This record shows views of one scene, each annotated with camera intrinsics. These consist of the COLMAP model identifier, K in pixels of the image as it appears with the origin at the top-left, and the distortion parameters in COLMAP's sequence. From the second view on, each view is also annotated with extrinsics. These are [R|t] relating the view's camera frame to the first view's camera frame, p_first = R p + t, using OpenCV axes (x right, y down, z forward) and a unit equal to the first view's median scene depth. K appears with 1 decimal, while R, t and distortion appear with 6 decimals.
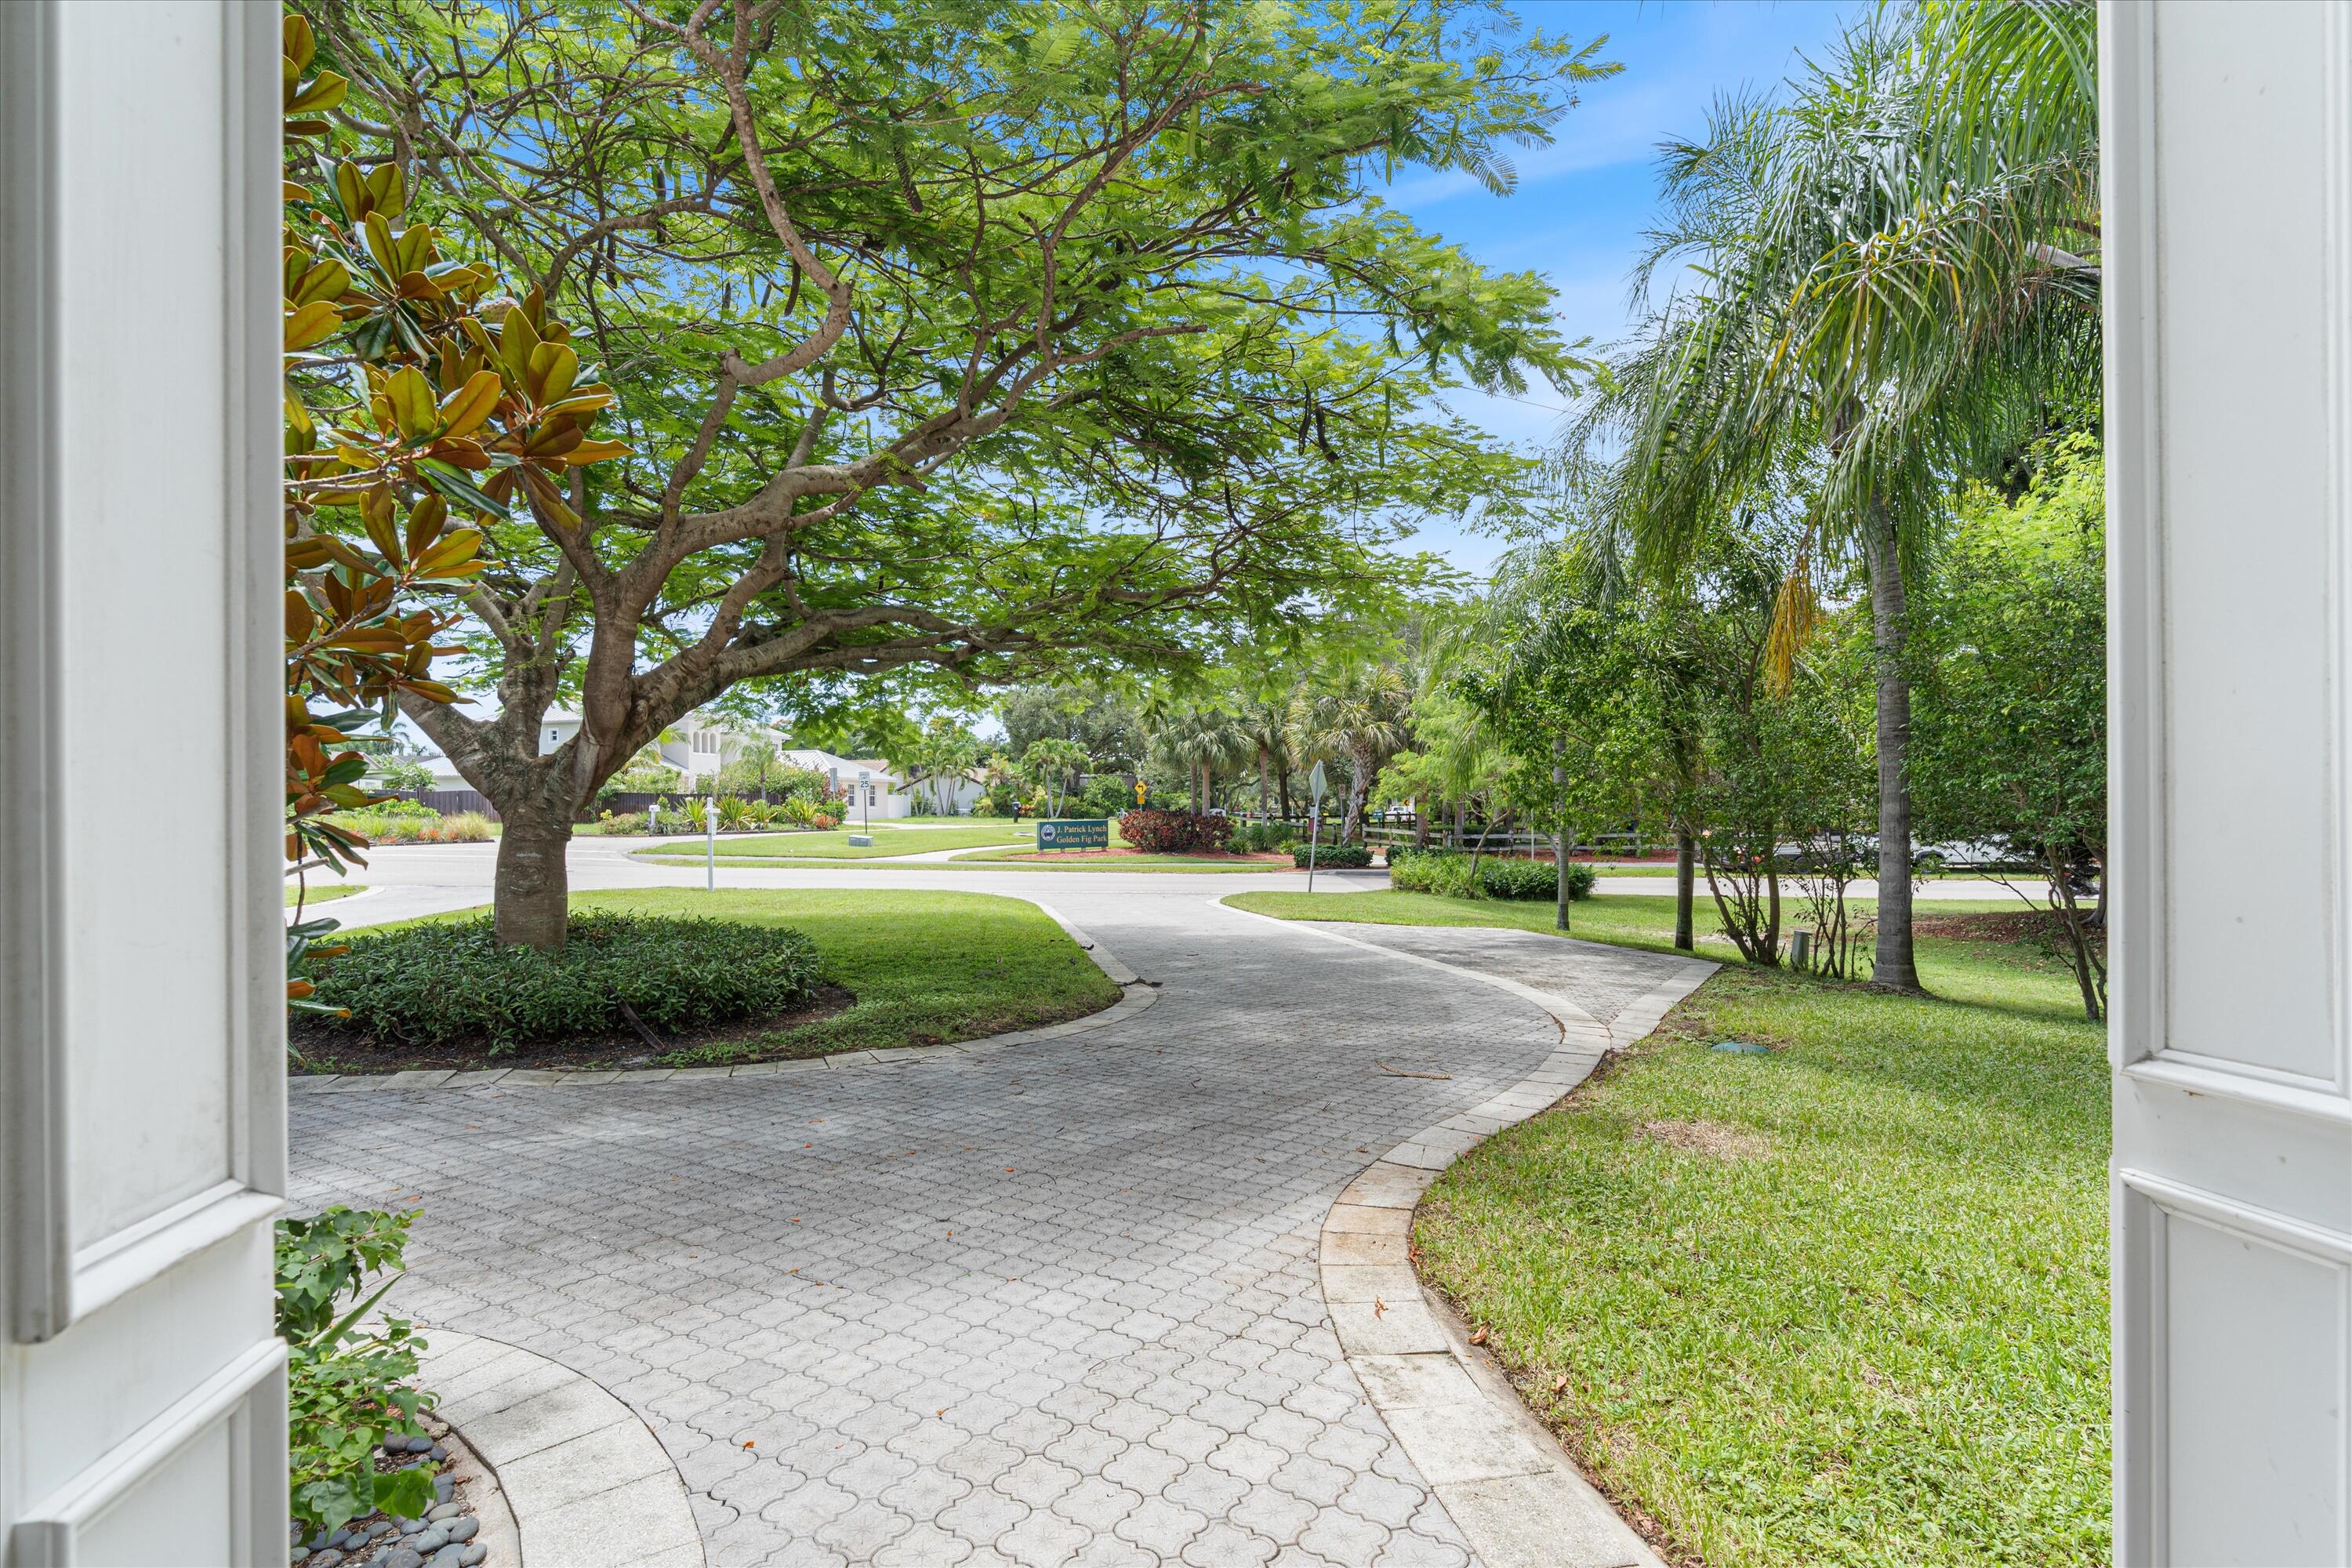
lens RADIAL K [[1087.2, 0, 1165.0], [0, 1087.2, 814.8], [0, 0, 1]] dist [-0.003585, 0.001090]
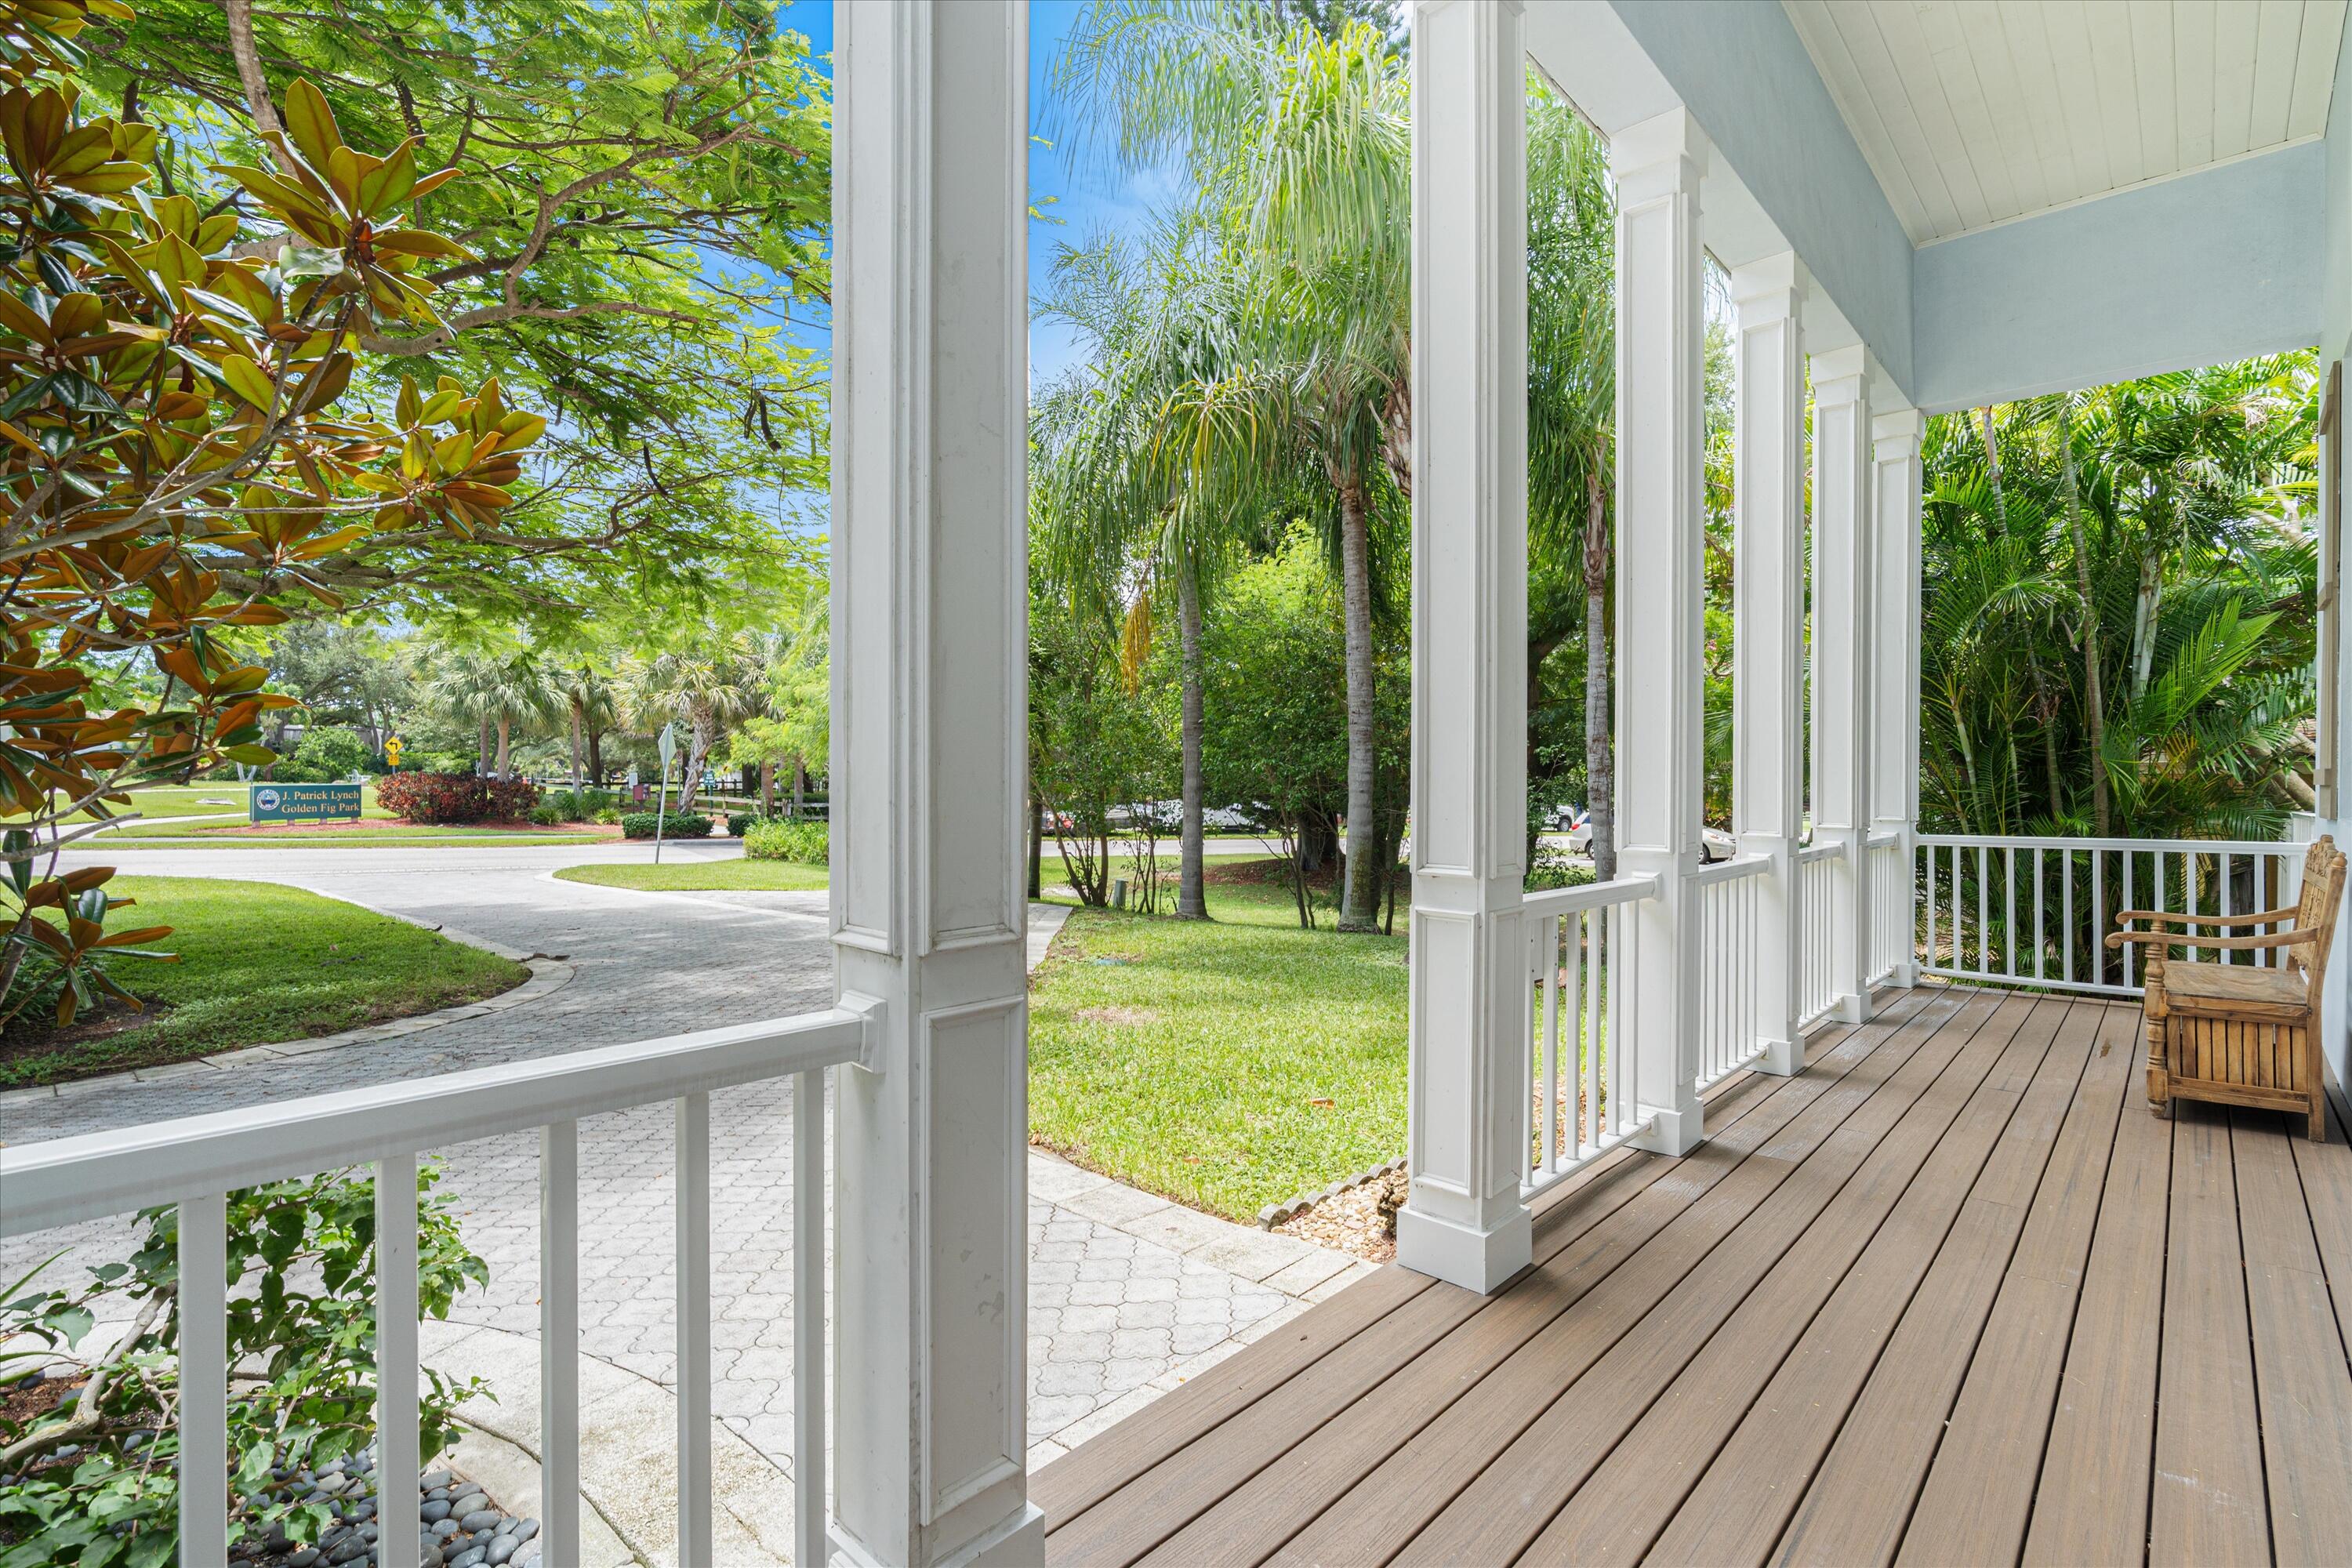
lens RADIAL K [[1087.2, 0, 1184.9], [0, 1087.2, 791.1], [0, 0, 1]] dist [-0.003585, 0.001090]
pose [[0.816209, 0.008390, 0.577695, -0.081975], [-0.012209, 0.999922, 0.002728, 0.000847], [-0.577627, -0.009280, 0.816248, -0.063982]]
